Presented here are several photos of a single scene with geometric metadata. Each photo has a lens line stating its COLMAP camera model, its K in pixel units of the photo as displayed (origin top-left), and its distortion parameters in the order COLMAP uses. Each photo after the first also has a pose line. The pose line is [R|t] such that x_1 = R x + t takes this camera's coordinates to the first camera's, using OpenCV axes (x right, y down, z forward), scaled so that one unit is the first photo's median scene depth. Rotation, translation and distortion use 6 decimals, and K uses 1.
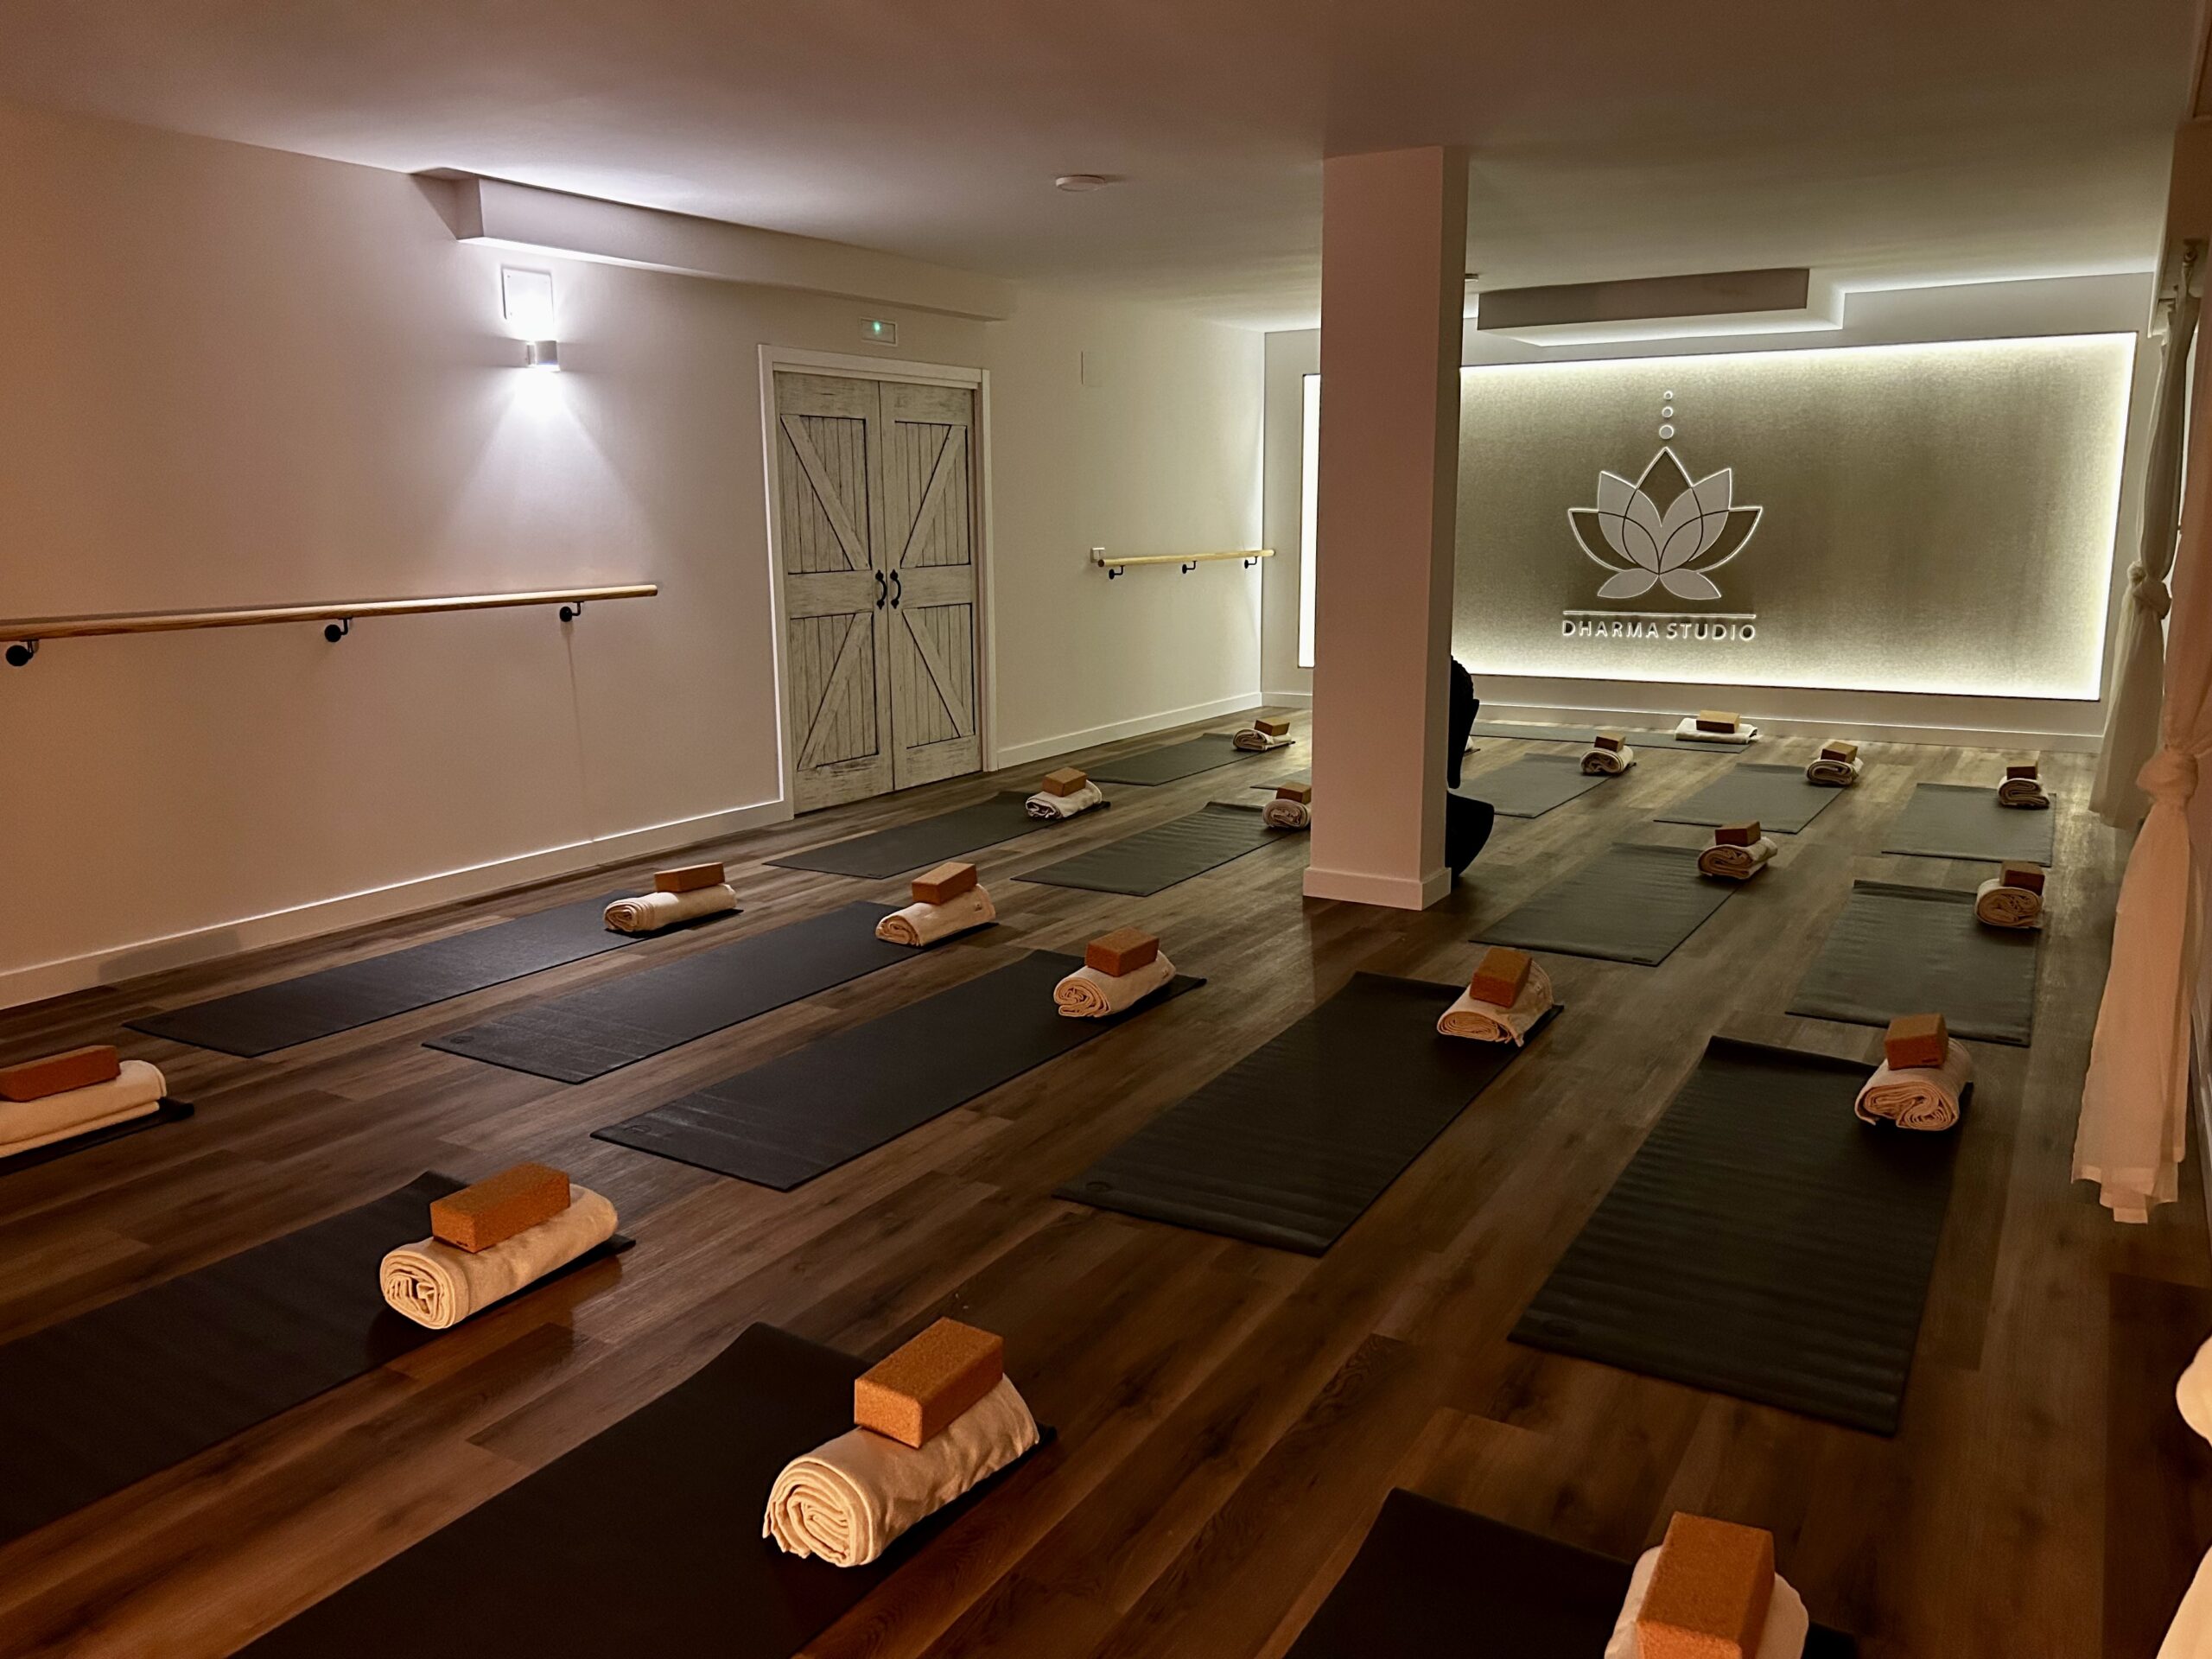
lens RADIAL K [[1651.2, 0, 1103.0], [0, 1651.2, 837.4], [0, 0, 1]] dist [0.003534, -0.000048]
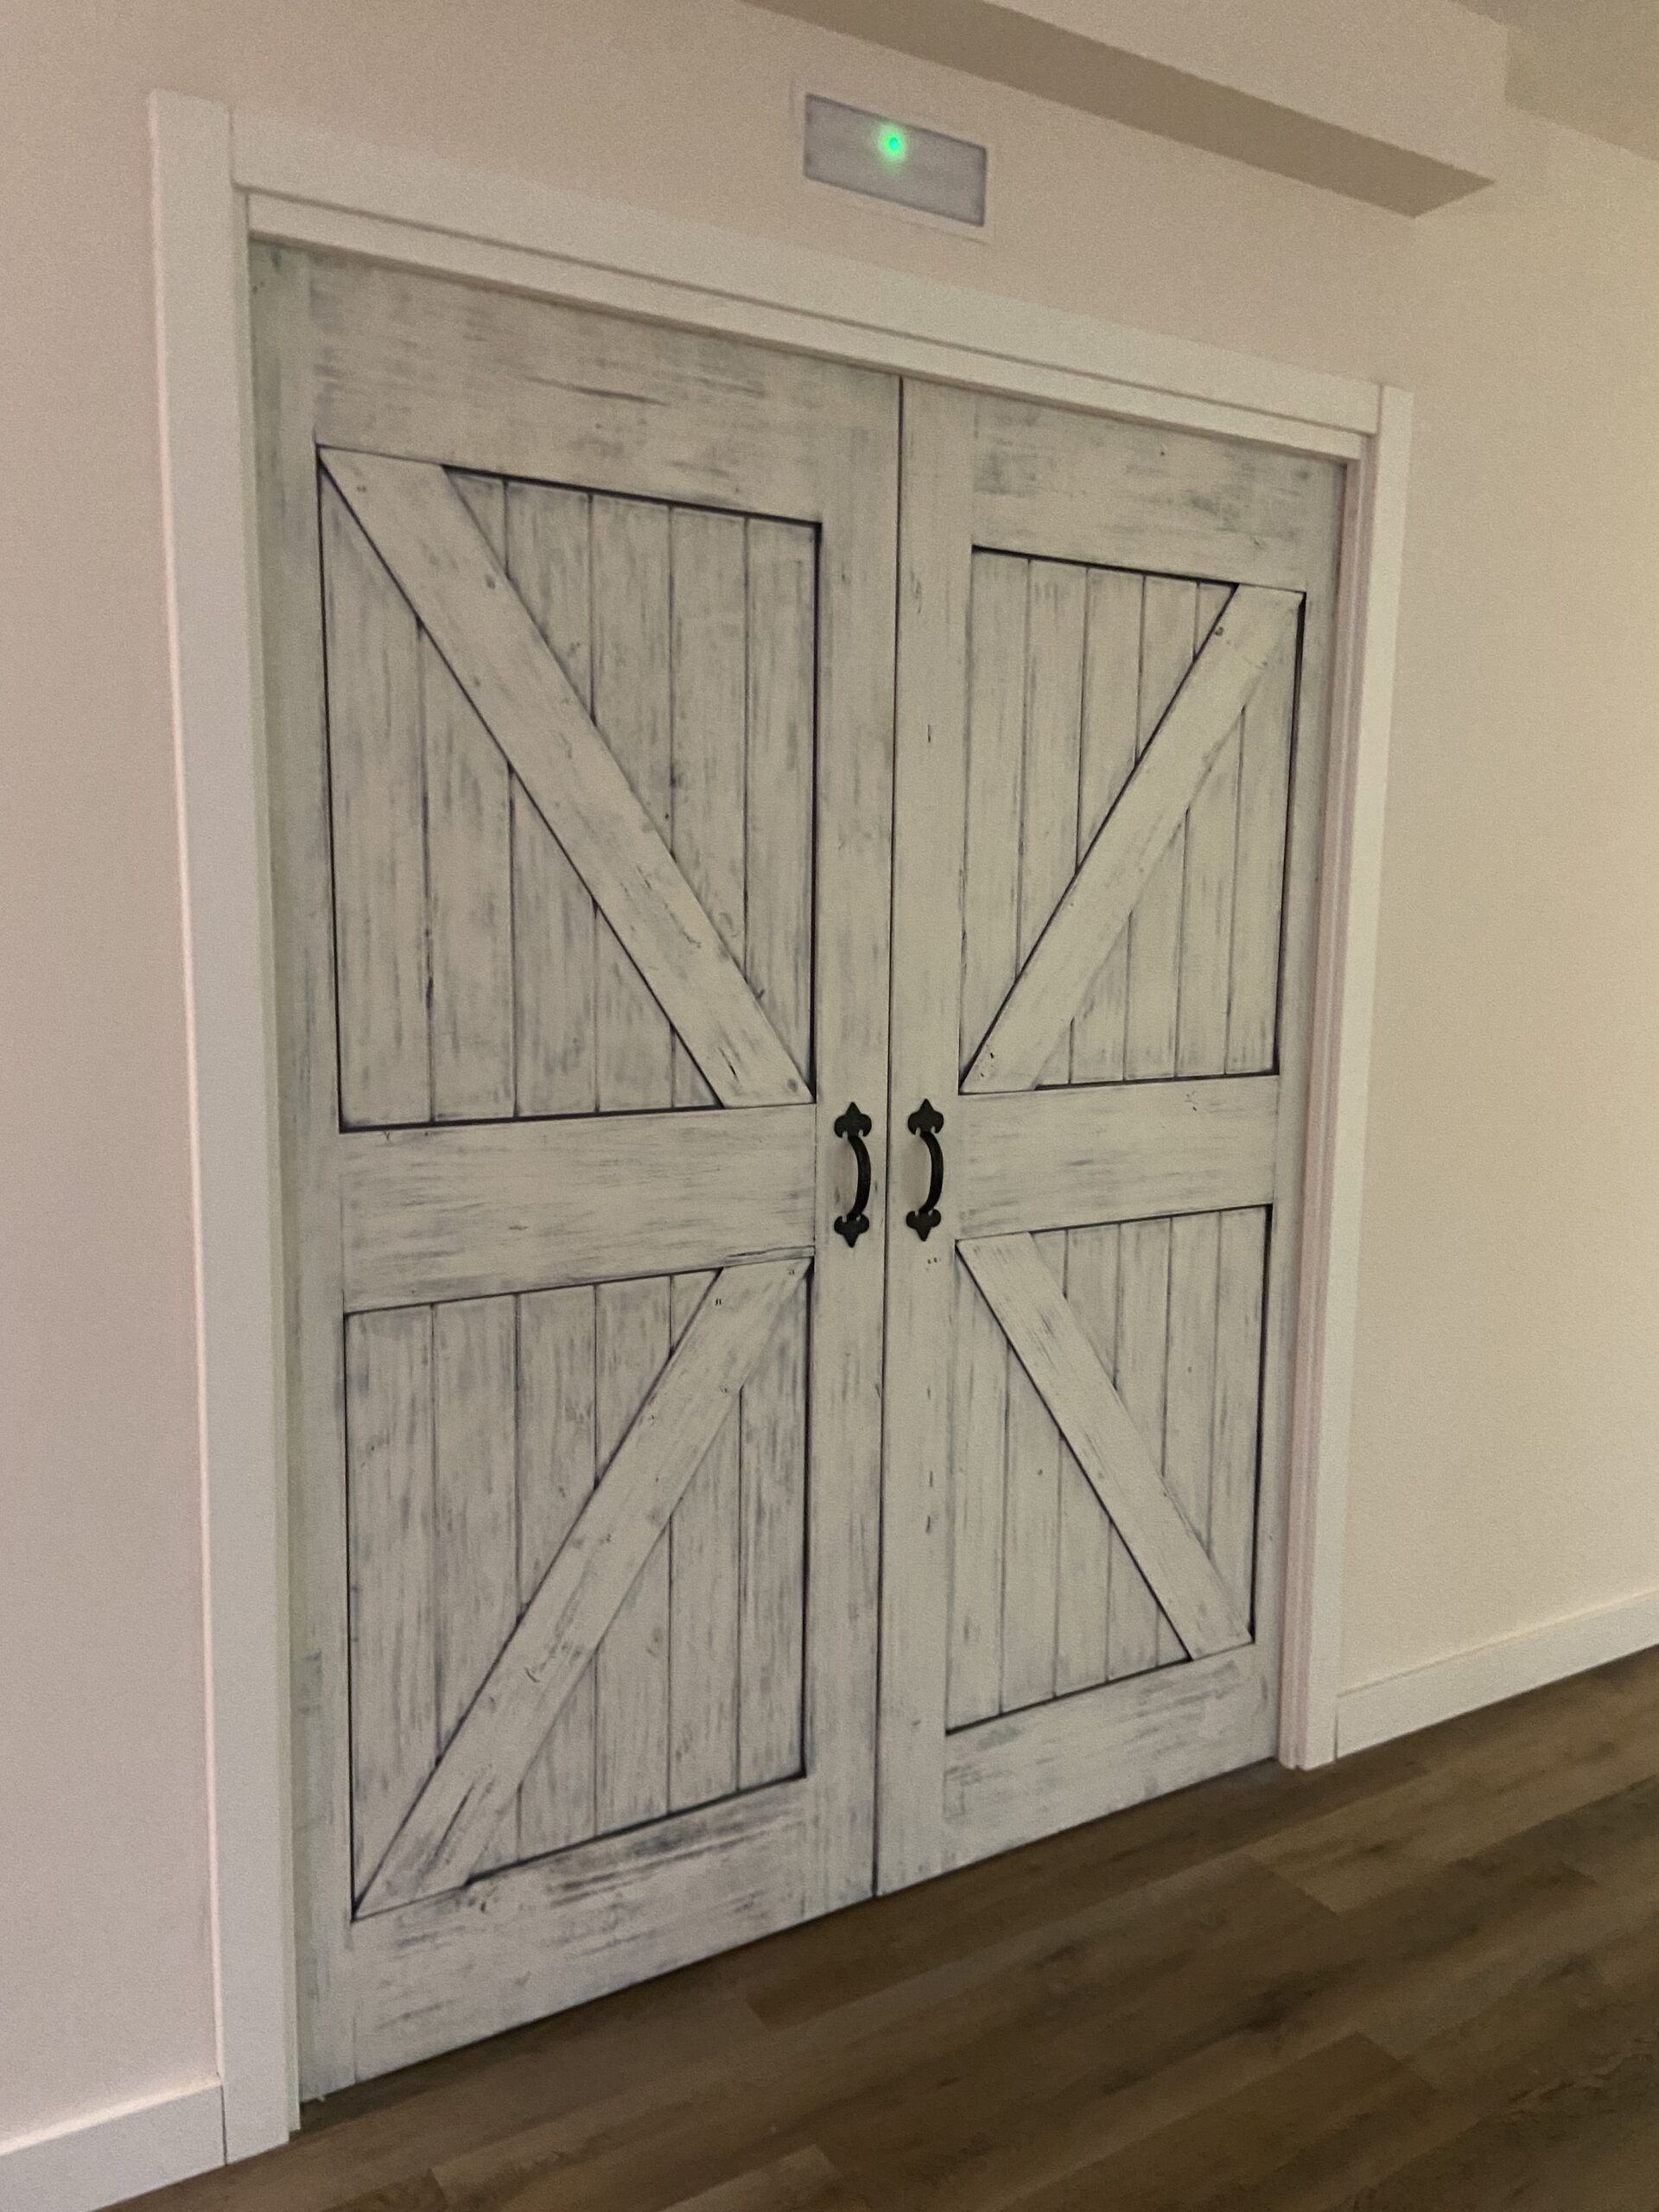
lens RADIAL K [[1675.8, 0, 815.2], [0, 1675.8, 1097.7], [0, 0, 1]] dist [0.046367, -0.059535]
pose [[0.881166, 0.080546, -0.465896, -0.015890], [-0.112058, 0.992885, -0.040285, -0.150251], [0.459336, 0.087705, 0.883922, 0.756401]]
